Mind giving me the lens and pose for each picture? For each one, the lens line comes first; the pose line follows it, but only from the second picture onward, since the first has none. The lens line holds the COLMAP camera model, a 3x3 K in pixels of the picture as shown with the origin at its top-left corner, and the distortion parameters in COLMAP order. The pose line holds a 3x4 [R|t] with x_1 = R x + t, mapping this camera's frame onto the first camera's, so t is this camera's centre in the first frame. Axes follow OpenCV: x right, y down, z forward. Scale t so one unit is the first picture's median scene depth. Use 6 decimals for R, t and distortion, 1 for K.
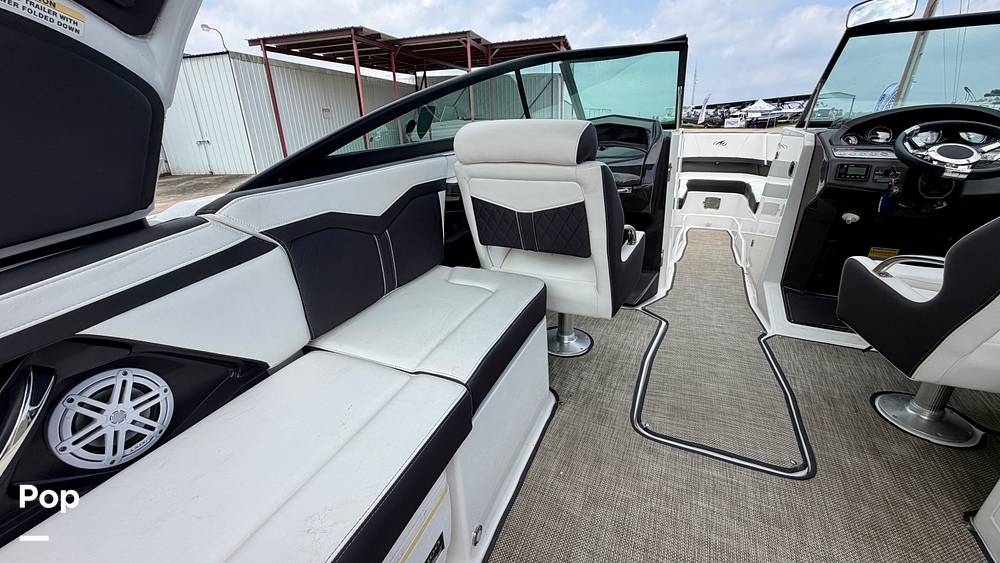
lens RADIAL K [[400.8, 0, 496.9], [0, 400.8, 280.5], [0, 0, 1]] dist [-0.000929, 0.000617]
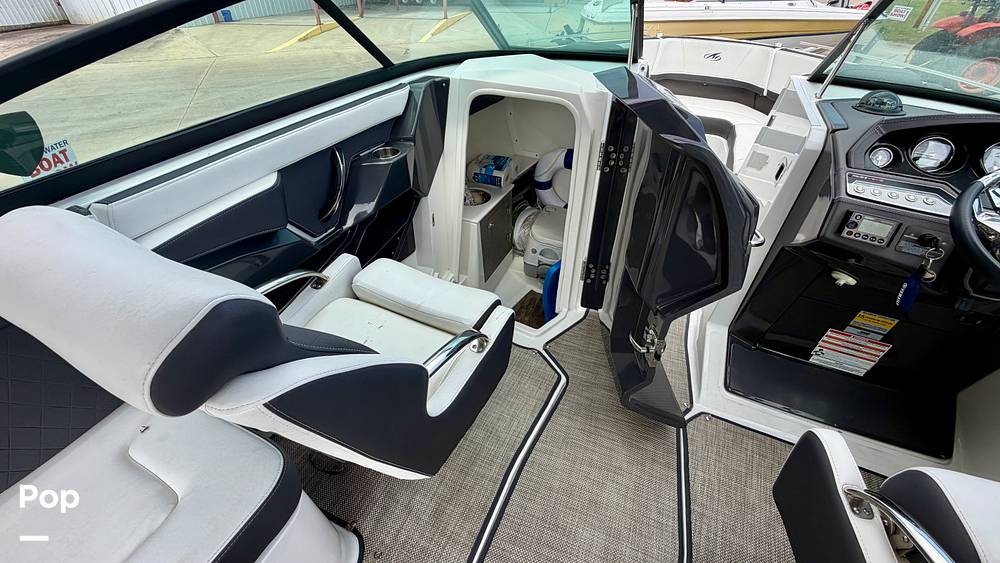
lens RADIAL K [[400.8, 0, 496.9], [0, 400.8, 280.5], [0, 0, 1]] dist [-0.000929, 0.000617]
pose [[0.999013, 0.021139, 0.039076, 0.335034], [-0.031796, 0.954490, 0.296543, -0.367575], [-0.031029, -0.297492, 0.954220, 0.448383]]
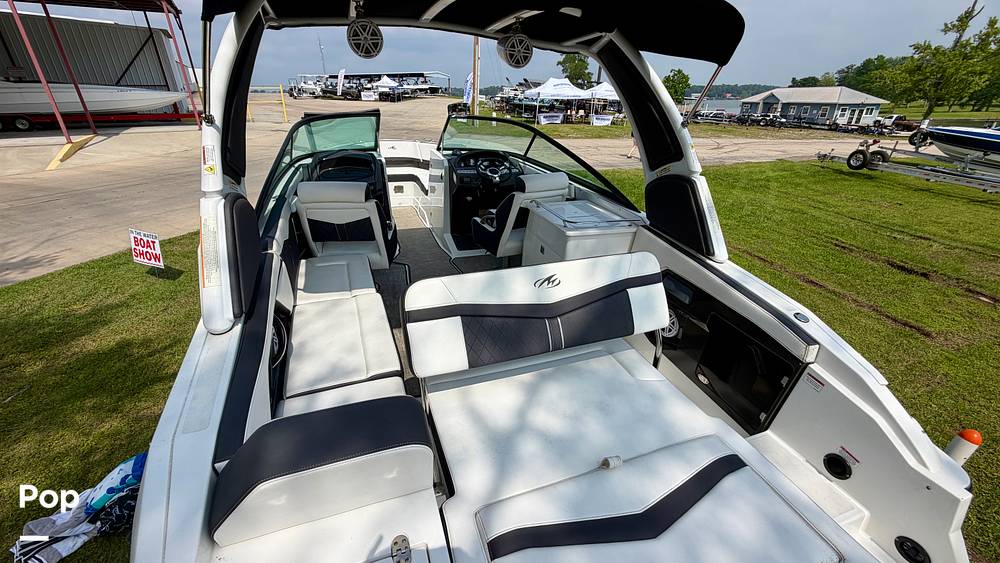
lens RADIAL K [[400.8, 0, 496.9], [0, 400.8, 280.5], [0, 0, 1]] dist [-0.000929, 0.000617]
pose [[0.701766, -0.264181, 0.661614, -0.672951], [0.215038, 0.963934, 0.156809, -0.039522], [-0.679178, 0.032229, 0.733265, -0.805581]]
